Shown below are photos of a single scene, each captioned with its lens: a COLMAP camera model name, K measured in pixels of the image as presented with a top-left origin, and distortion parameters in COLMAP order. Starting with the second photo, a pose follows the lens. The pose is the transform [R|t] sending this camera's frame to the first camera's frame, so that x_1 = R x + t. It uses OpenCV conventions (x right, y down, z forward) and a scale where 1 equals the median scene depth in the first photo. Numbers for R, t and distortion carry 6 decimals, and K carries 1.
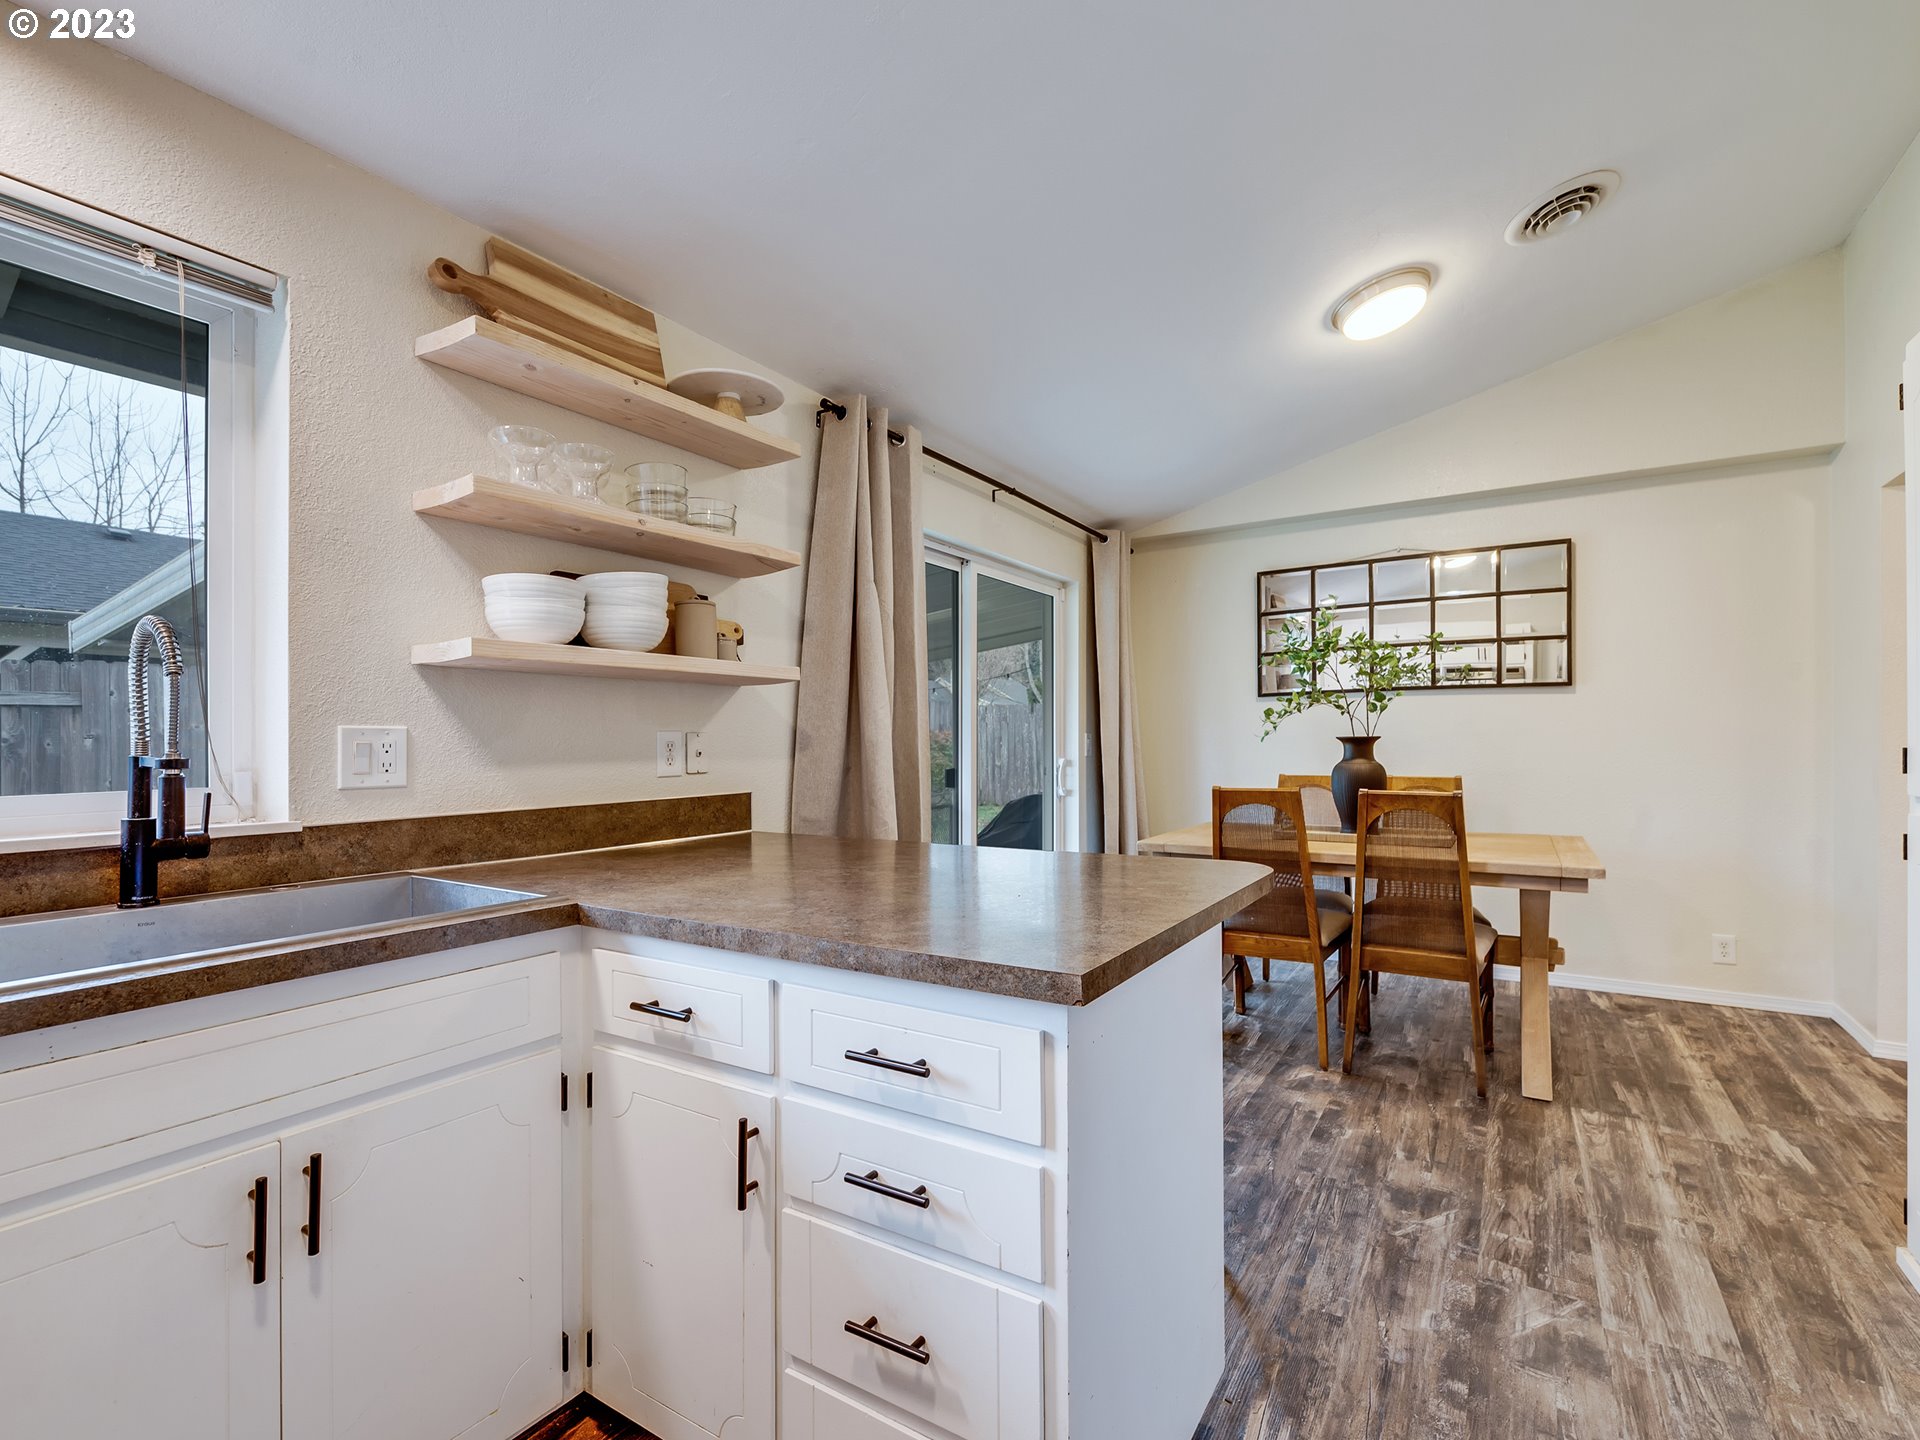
lens RADIAL K [[874.0, 0, 966.5], [0, 874.0, 734.6], [0, 0, 1]] dist [-0.003016, -0.000827]
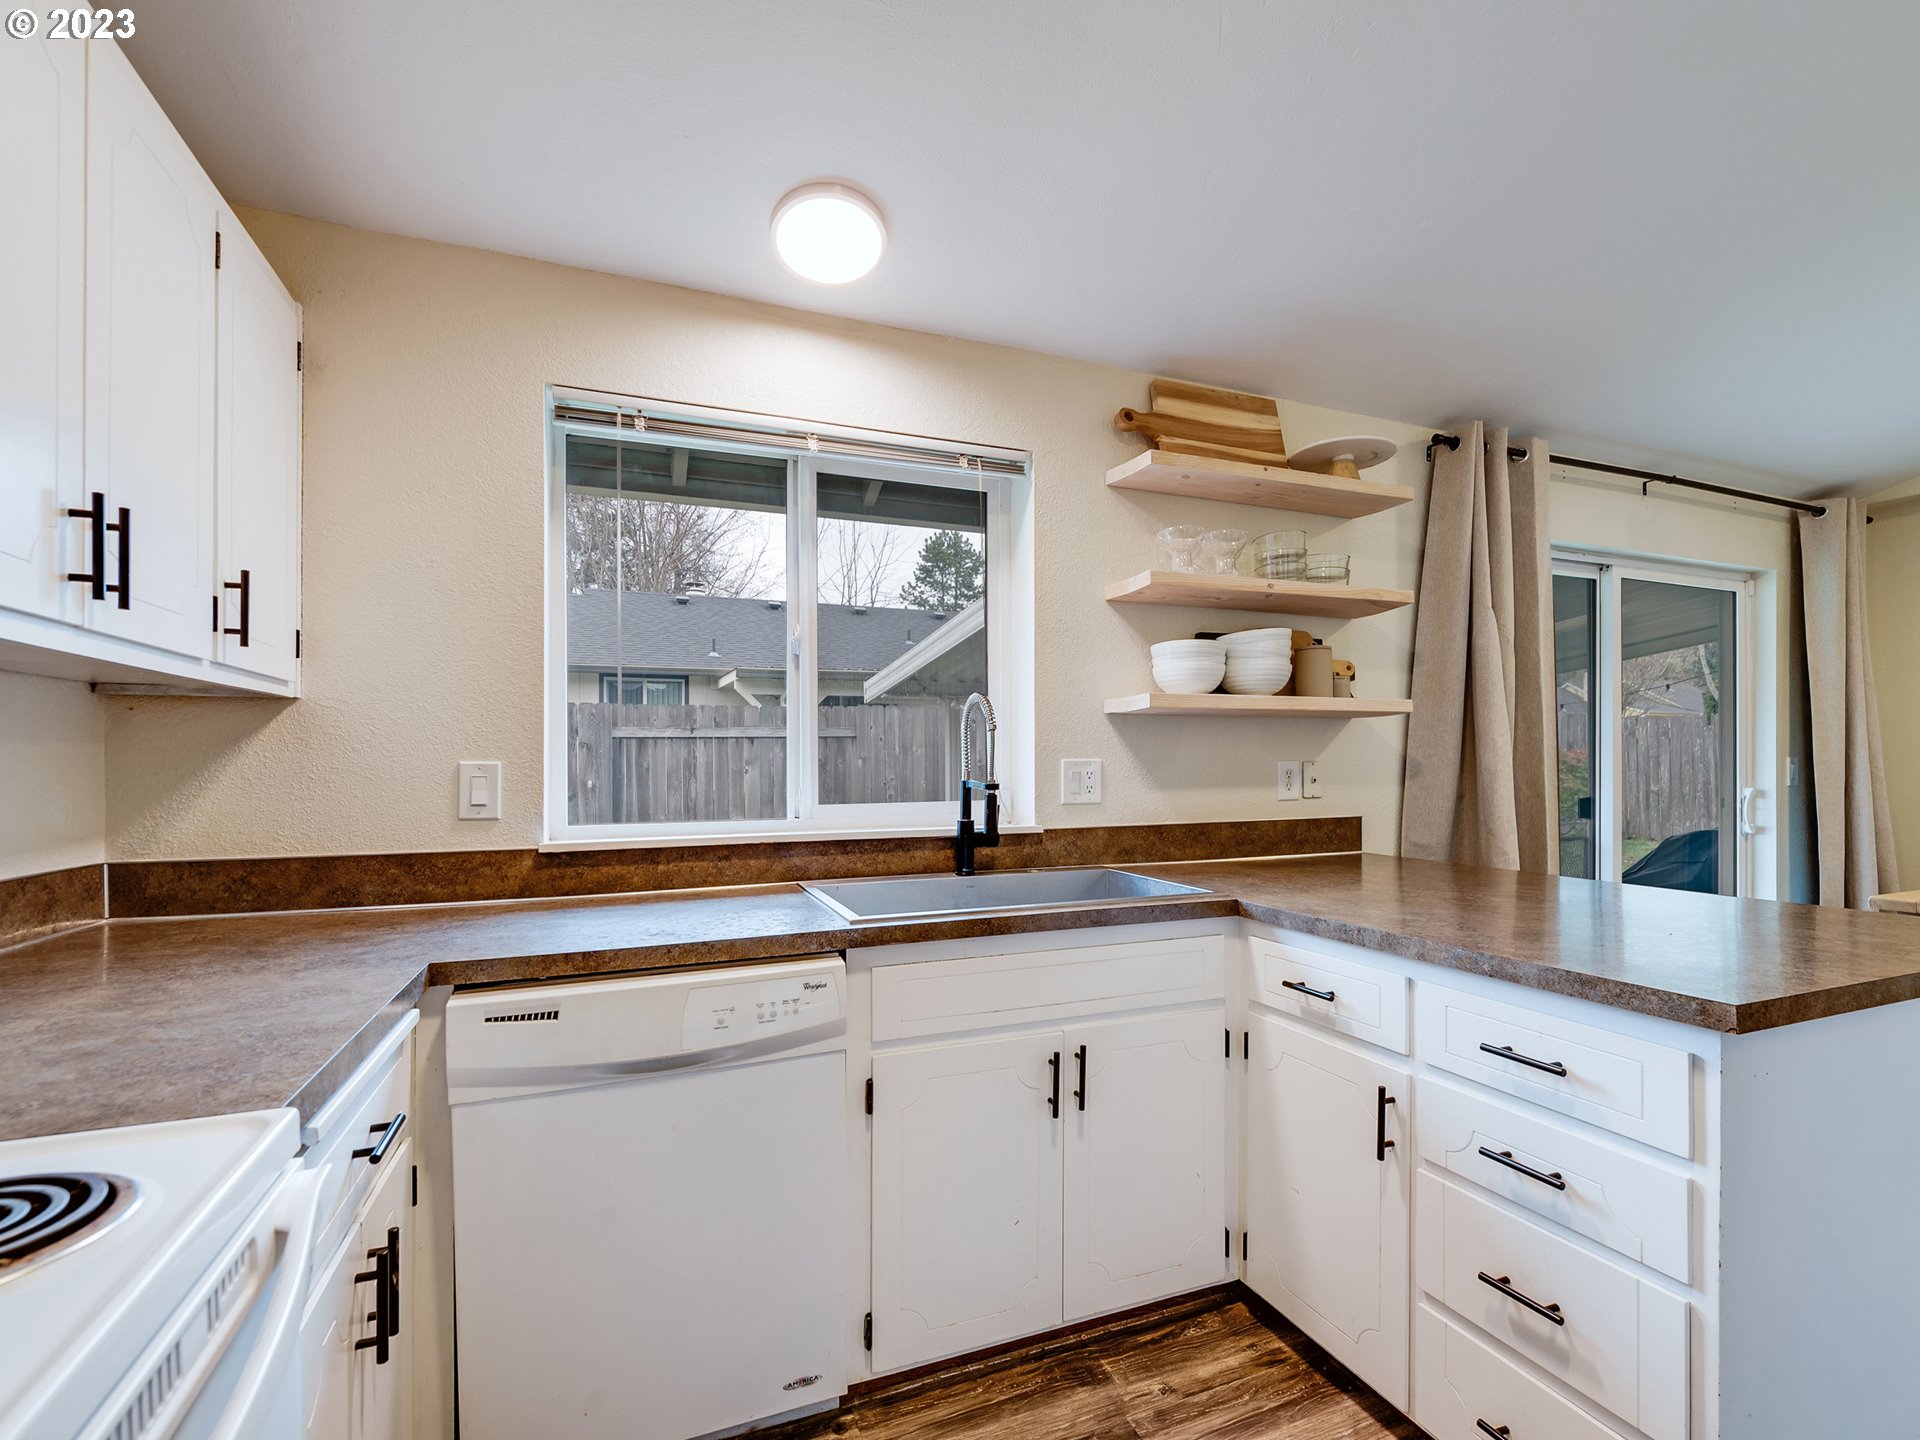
lens RADIAL K [[869.6, 0, 981.6], [0, 869.6, 758.1], [0, 0, 1]] dist [-0.004316, -0.001591]
pose [[0.811027, 0.001168, -0.585008, 0.000335], [0.002927, 0.999977, 0.006056, -0.019913], [0.585002, -0.006624, 0.811005, -0.208077]]
